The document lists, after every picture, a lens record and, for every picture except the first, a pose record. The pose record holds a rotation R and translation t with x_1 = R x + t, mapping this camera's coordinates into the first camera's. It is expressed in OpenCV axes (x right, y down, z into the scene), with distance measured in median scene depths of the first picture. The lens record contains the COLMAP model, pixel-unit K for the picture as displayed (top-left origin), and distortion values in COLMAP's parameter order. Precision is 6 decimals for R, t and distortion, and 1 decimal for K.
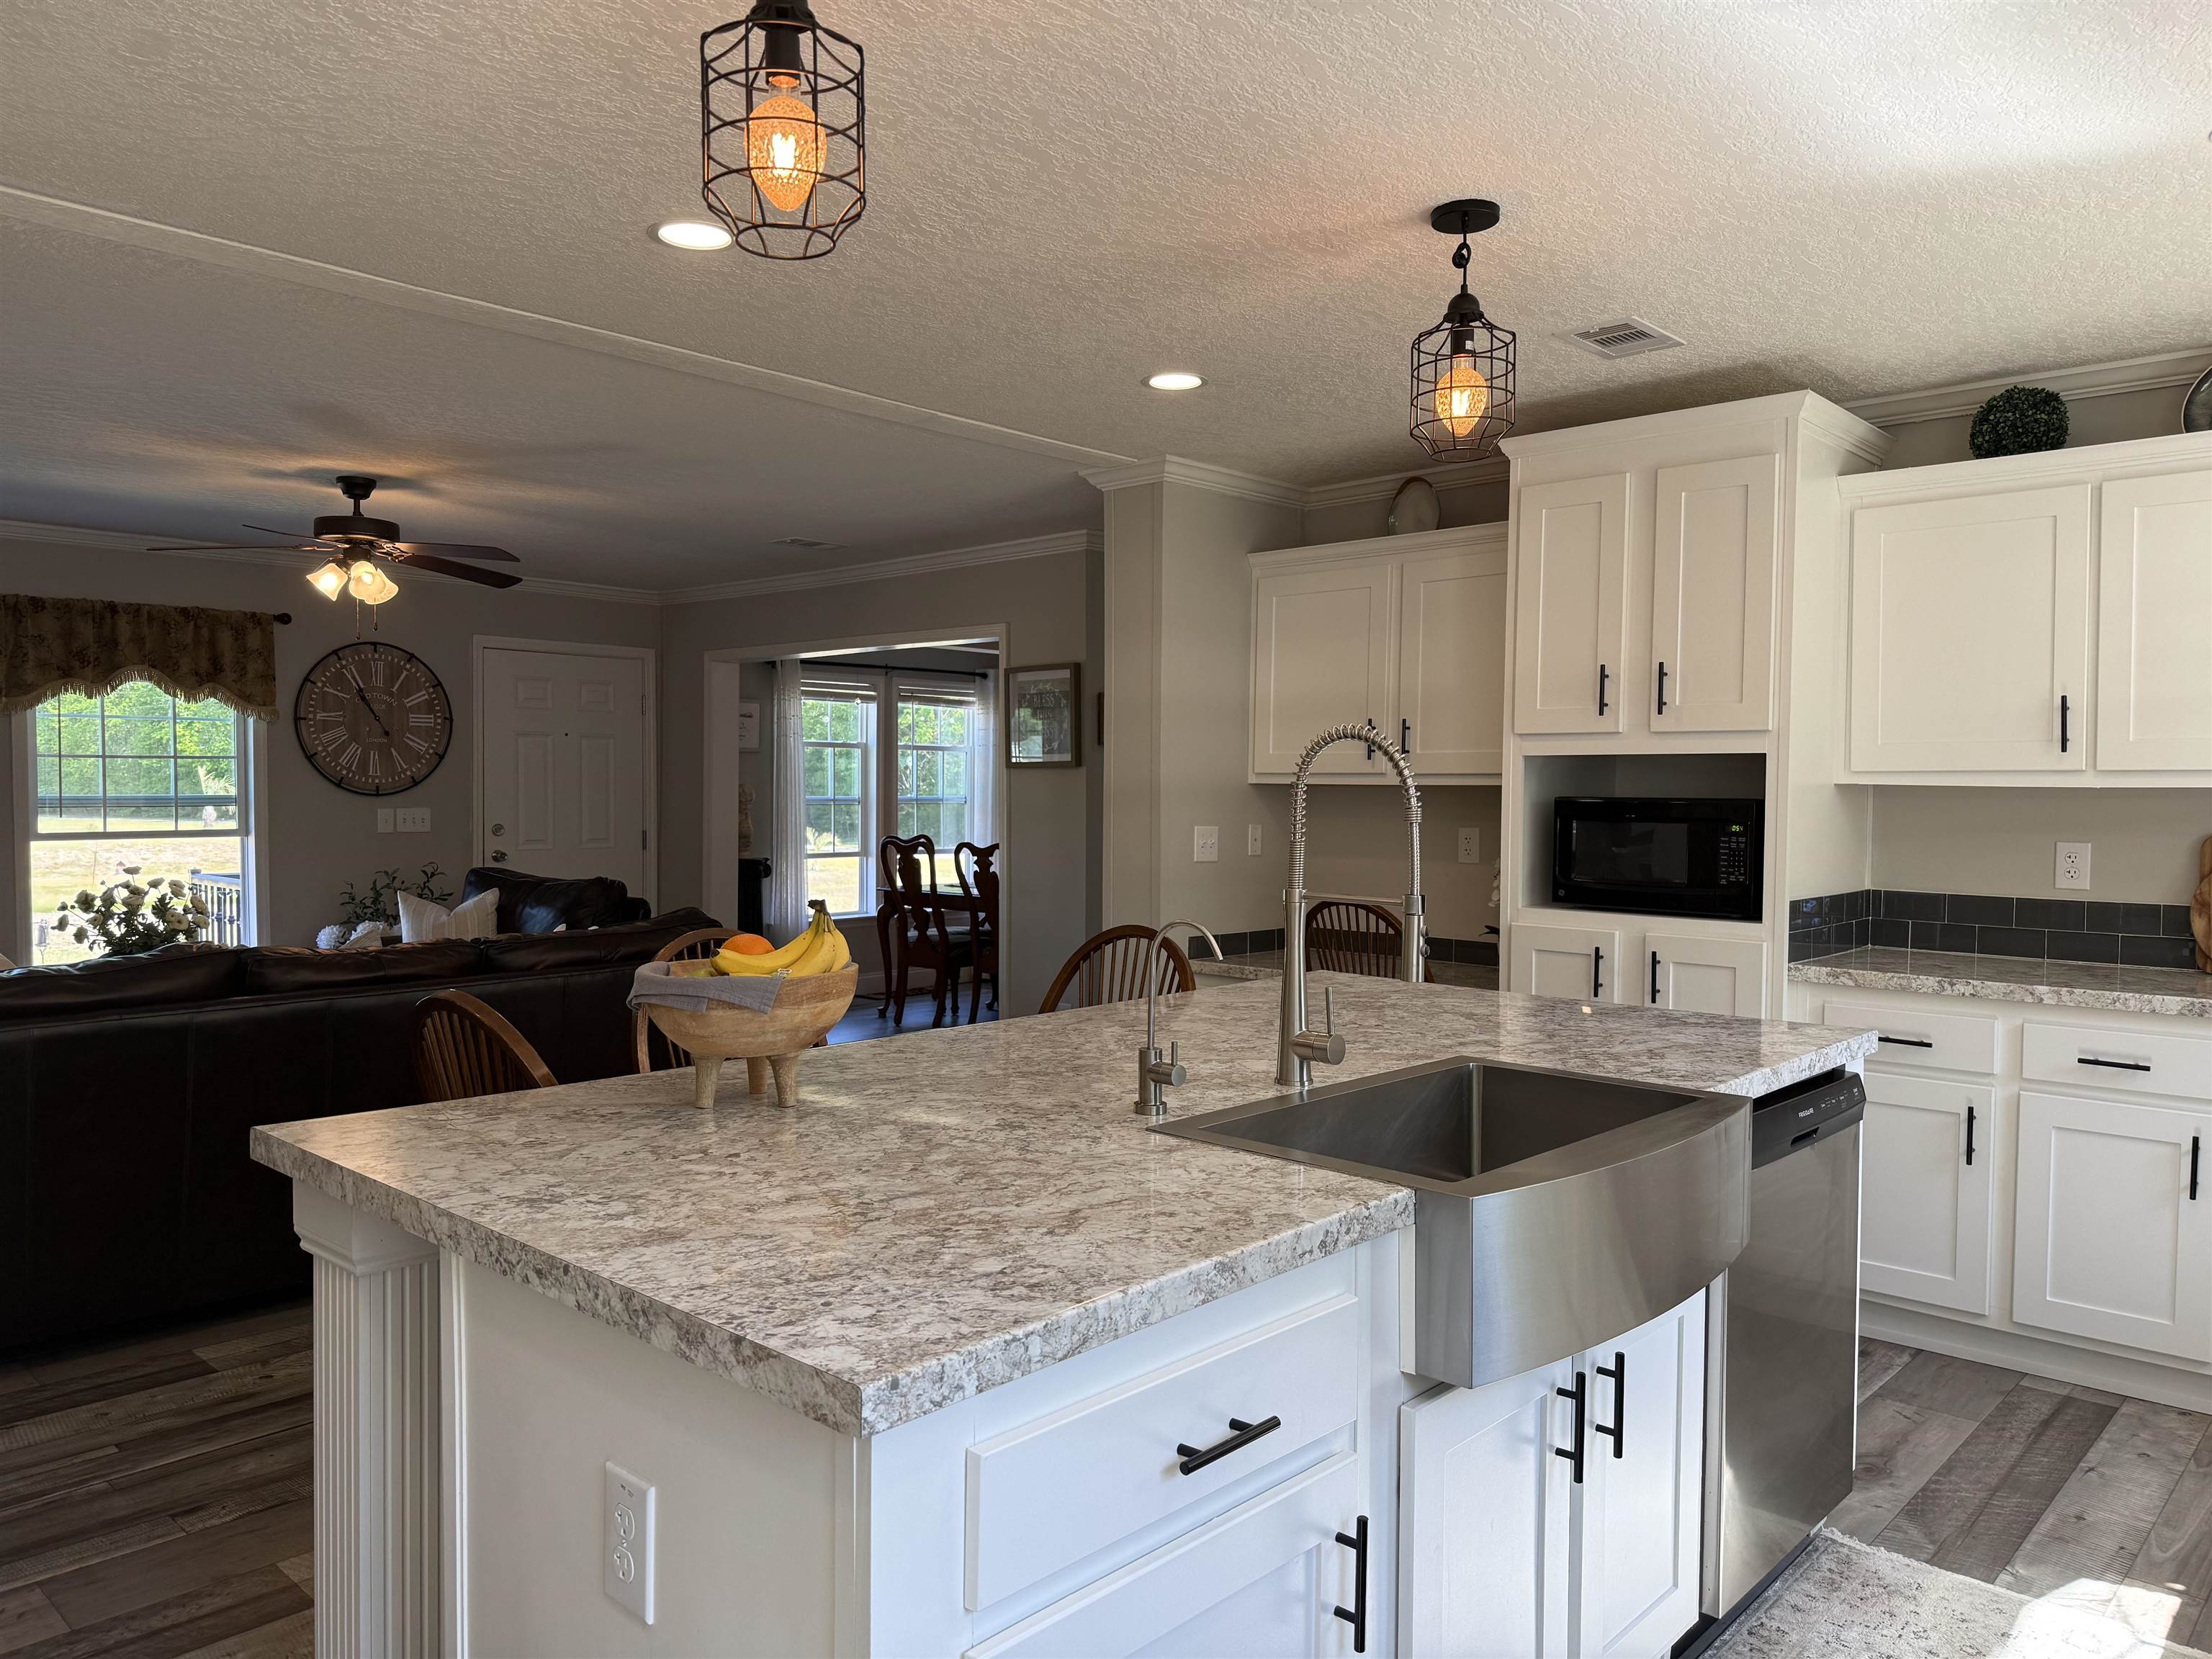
lens RADIAL K [[1542.7, 0, 1101.0], [0, 1542.7, 837.8], [0, 0, 1]] dist [0.059319, -0.076135]
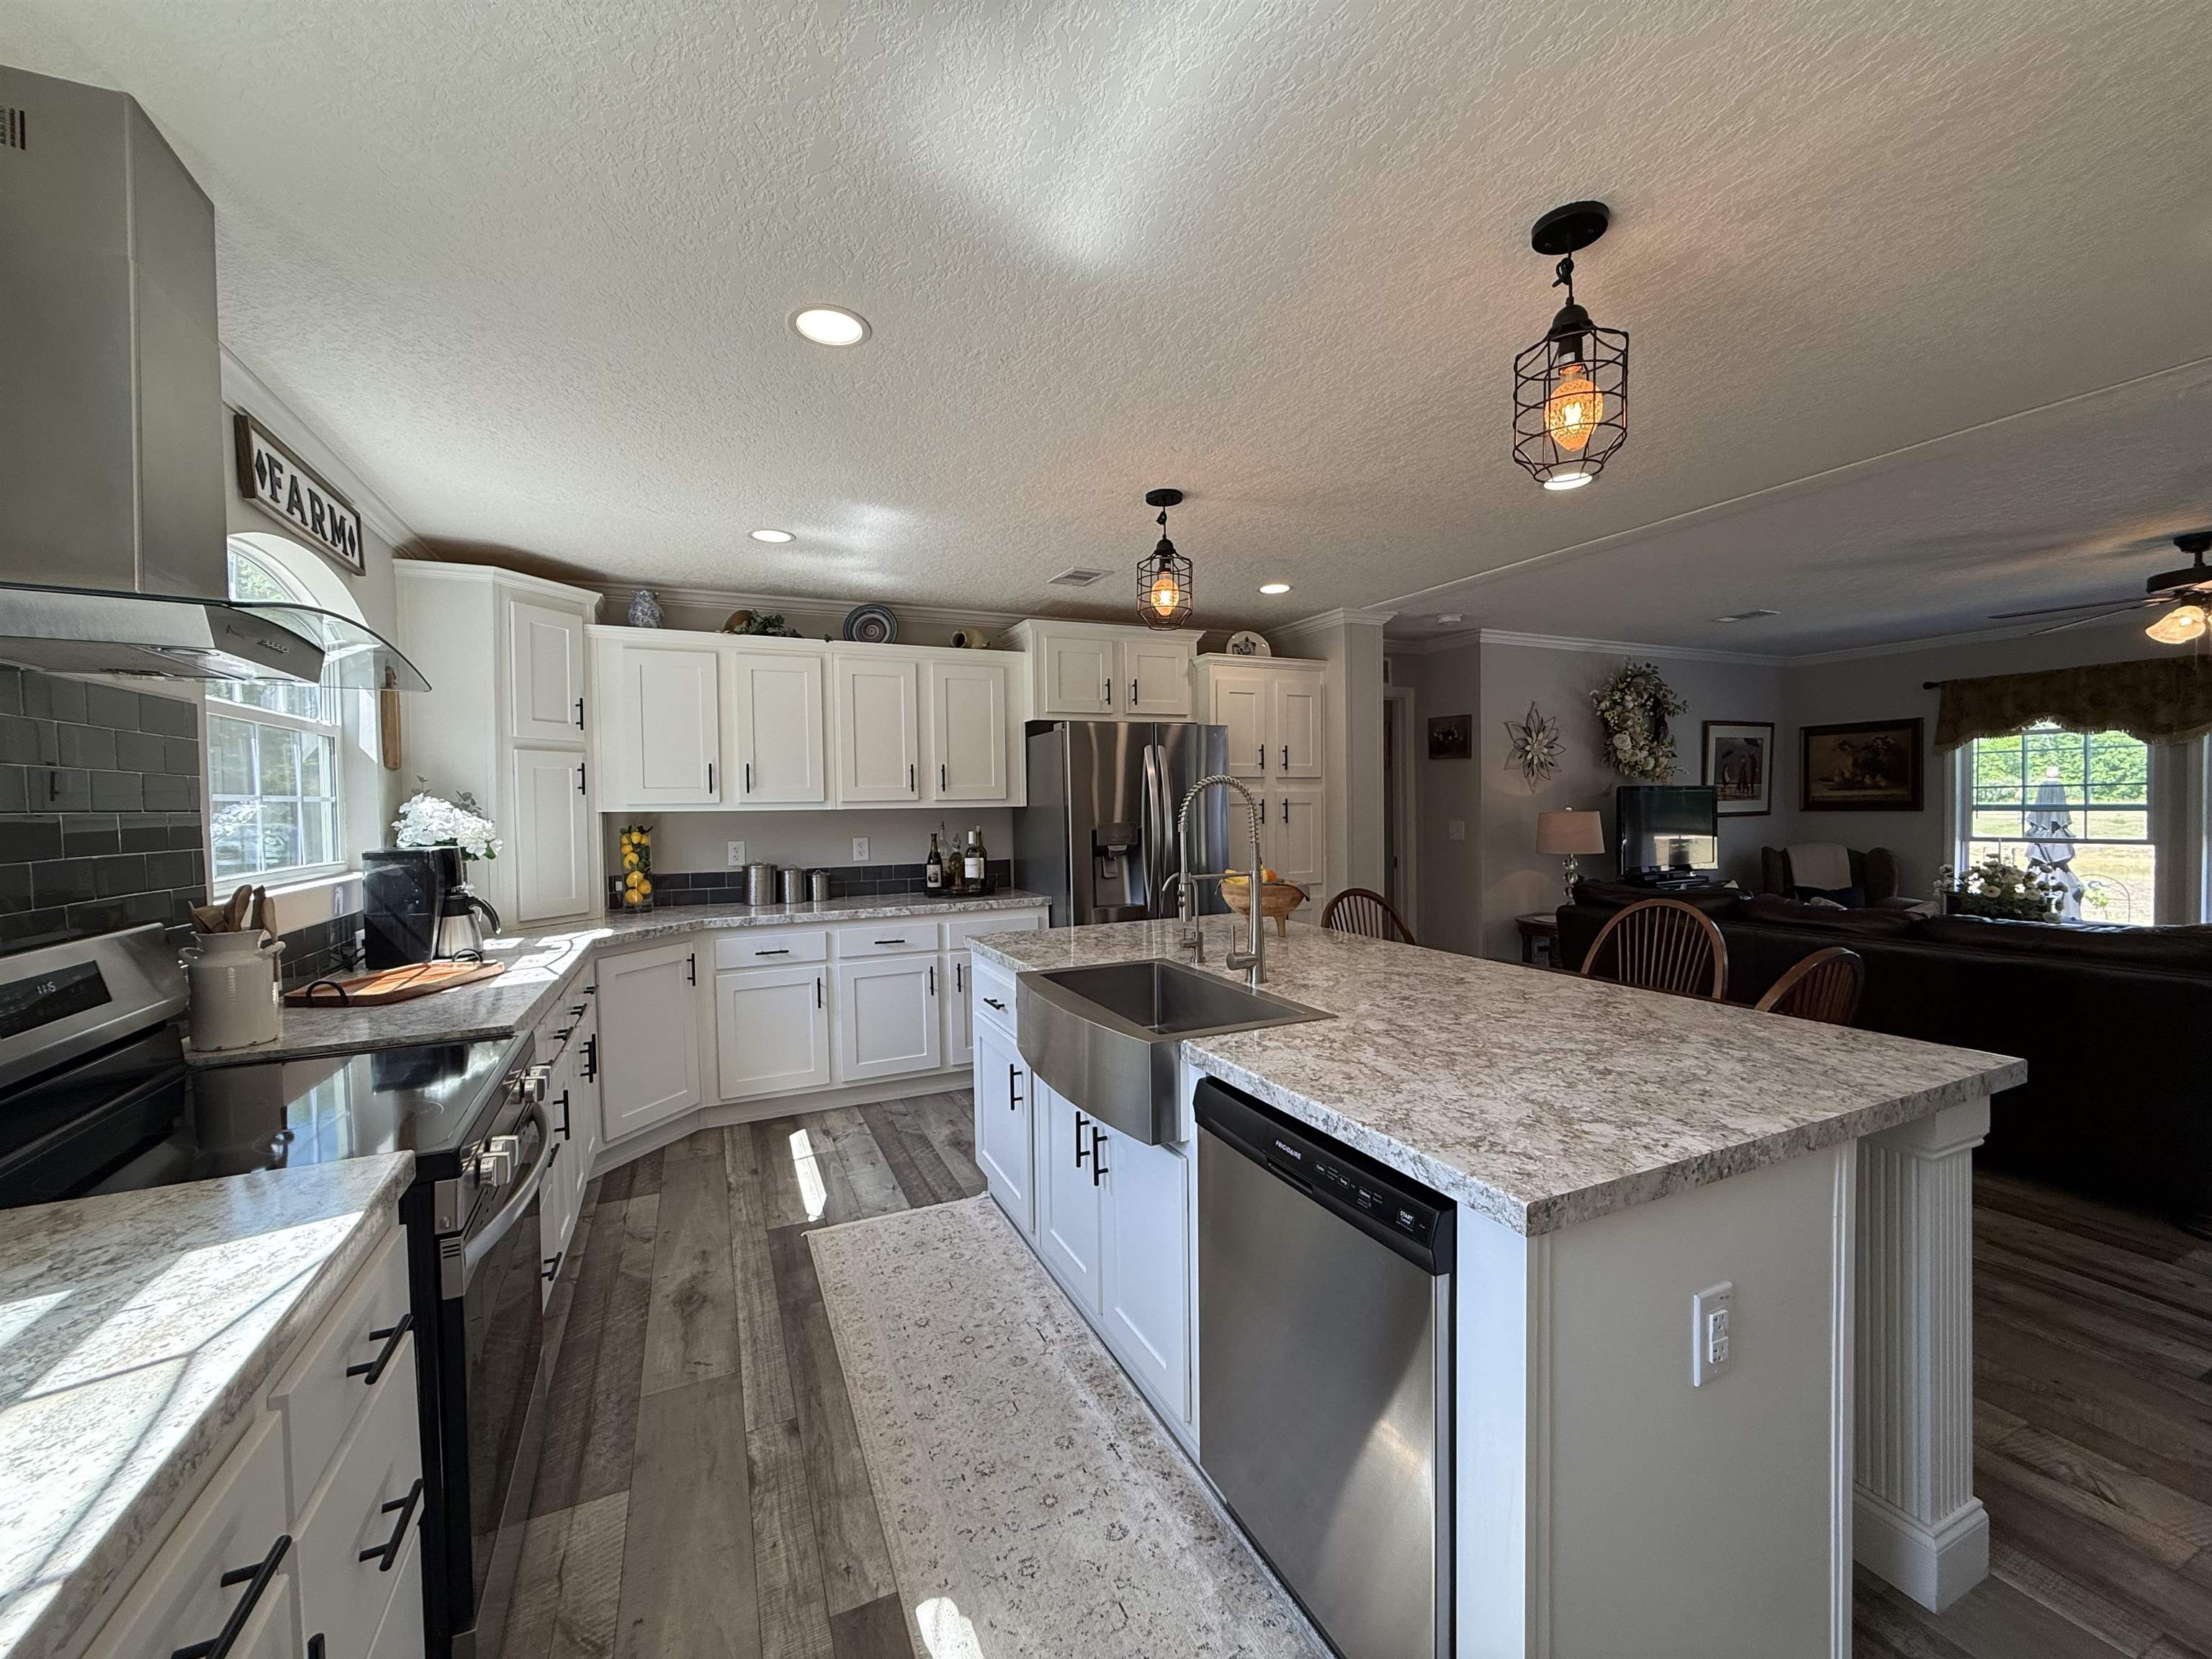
lens RADIAL K [[879.2, 0, 1092.5], [0, 879.2, 828.7], [0, 0, 1]] dist [0.000962, -0.000087]
pose [[-0.387772, 0.032239, -0.921191, 0.398358], [-0.015139, 0.999031, 0.041335, -0.023534], [0.921631, 0.029974, -0.386908, 0.434134]]
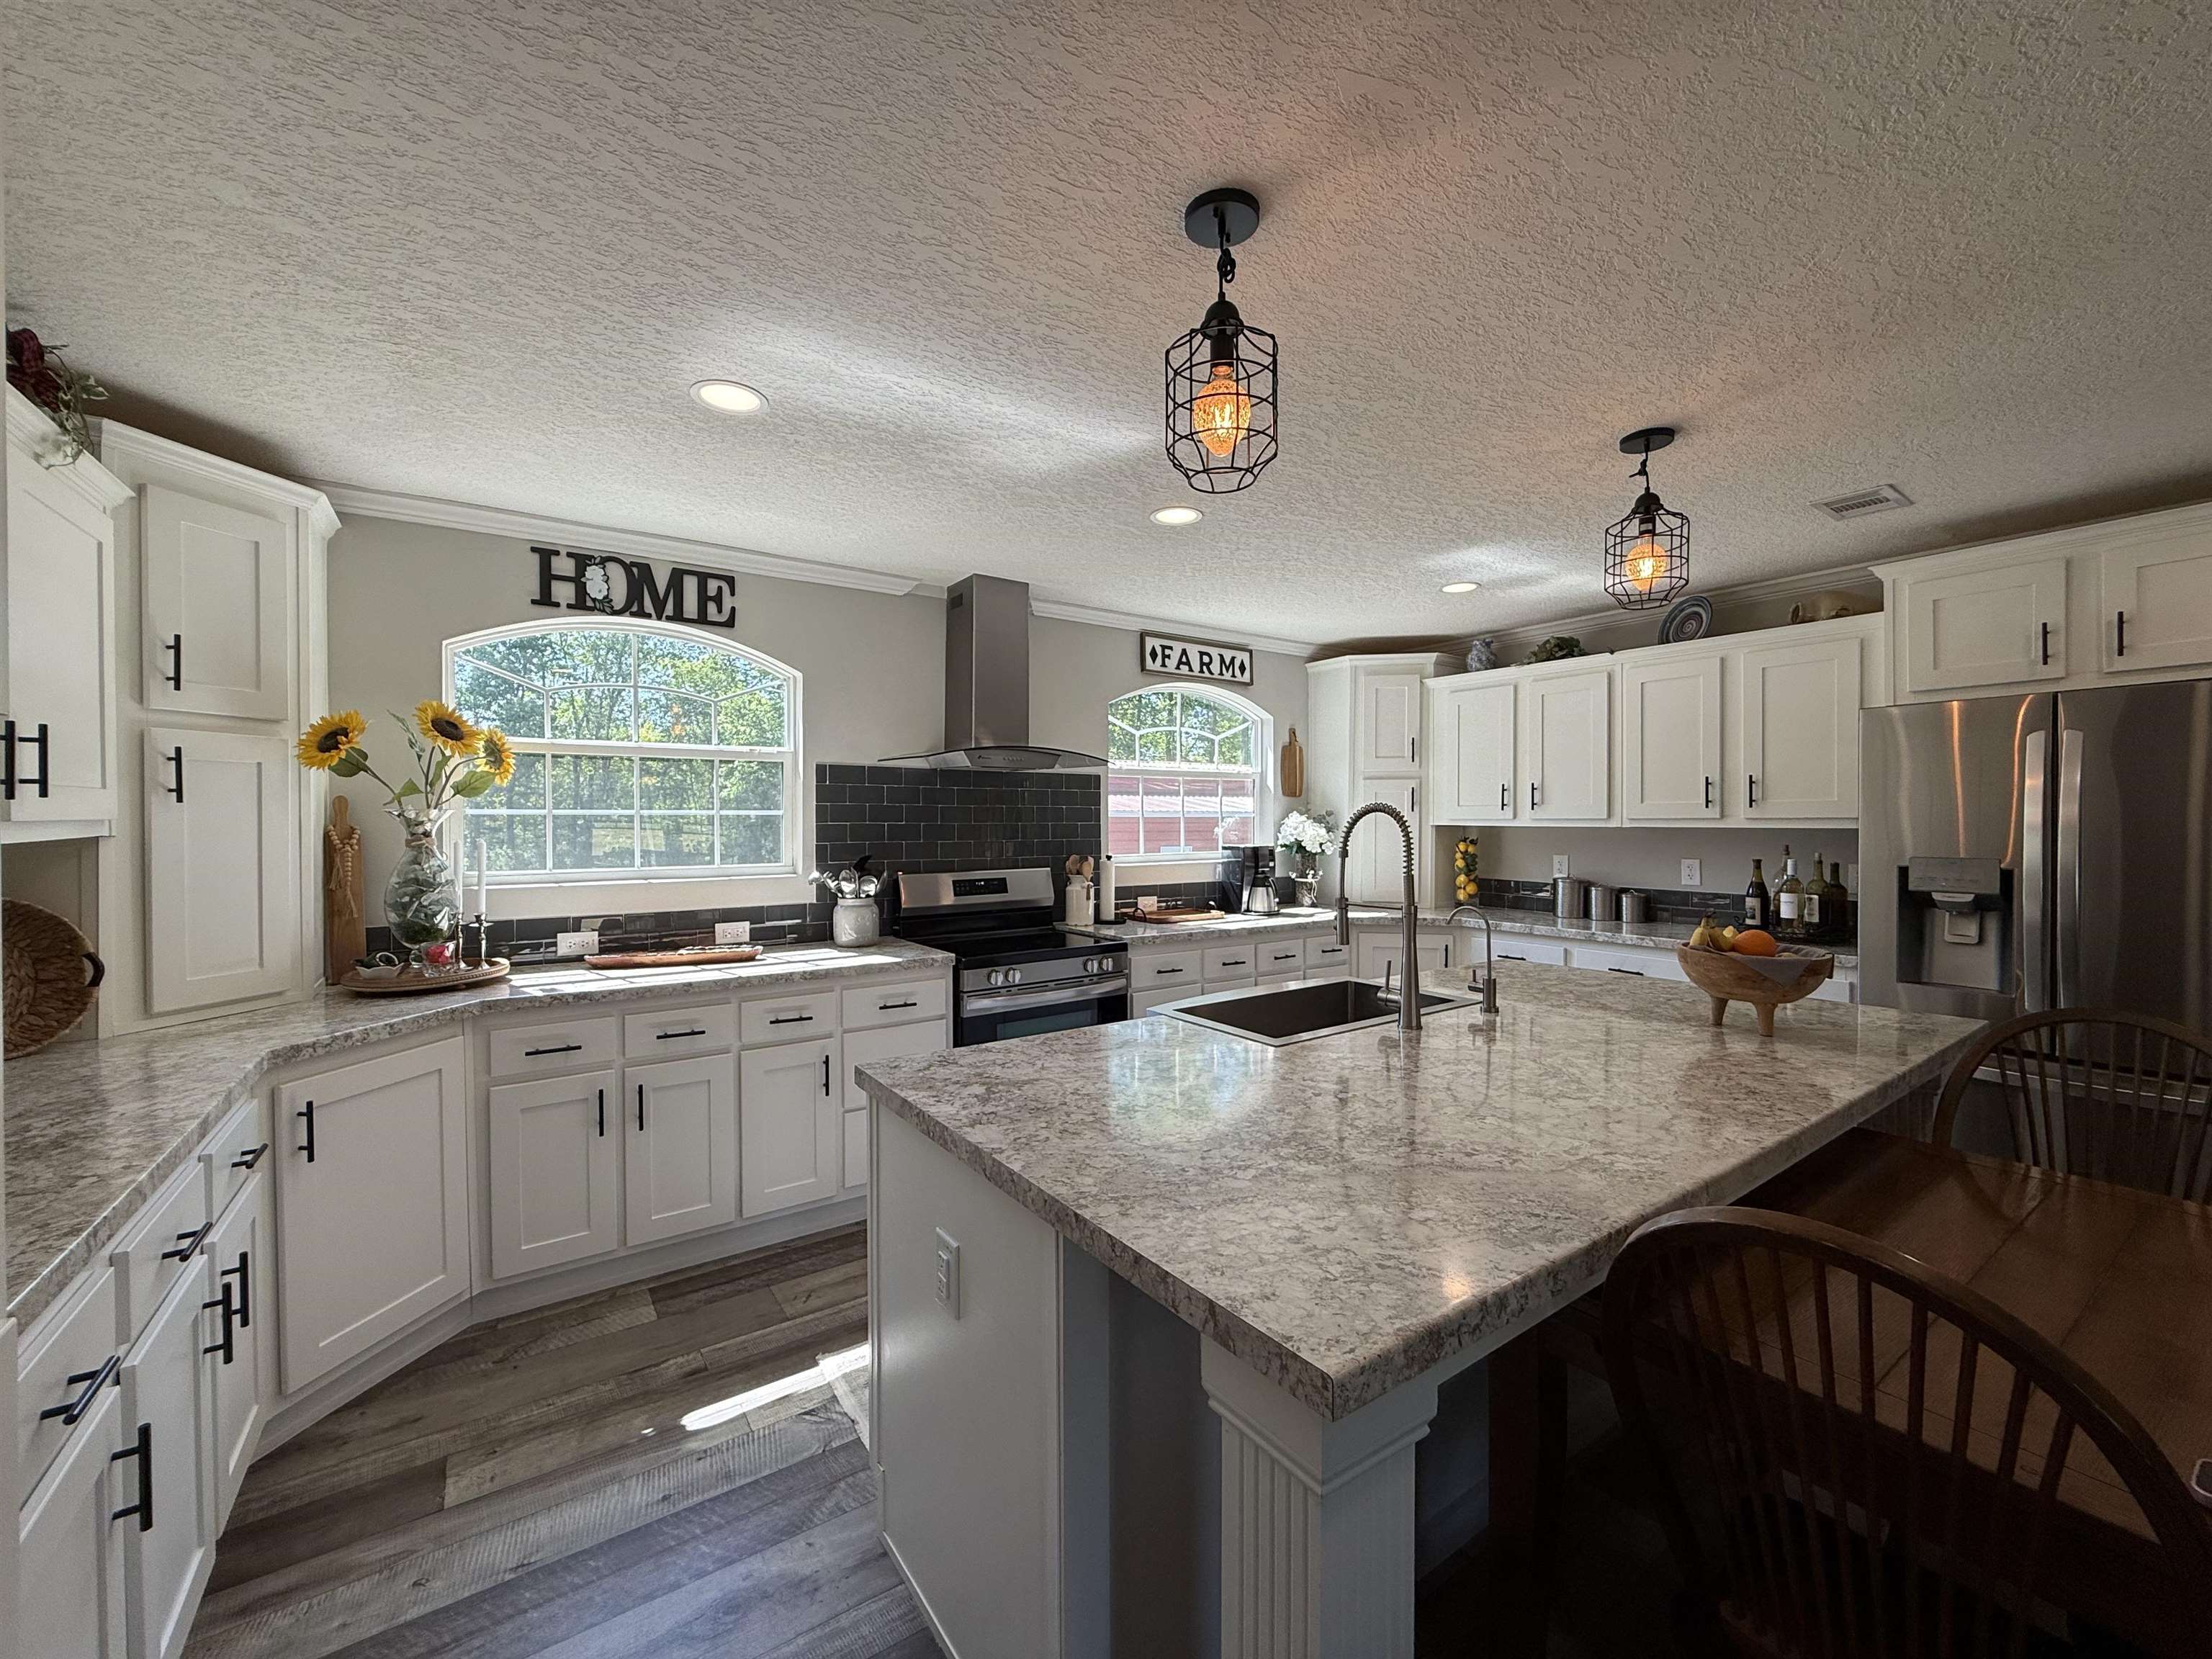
lens RADIAL K [[879.2, 0, 1105.3], [0, 879.2, 833.4], [0, 0, 1]] dist [0.000962, -0.000087]
pose [[-0.977283, -0.003702, 0.211904, 0.046602], [0.006639, 0.998822, 0.048066, -0.038085], [-0.211832, 0.048381, -0.976108, 0.733886]]
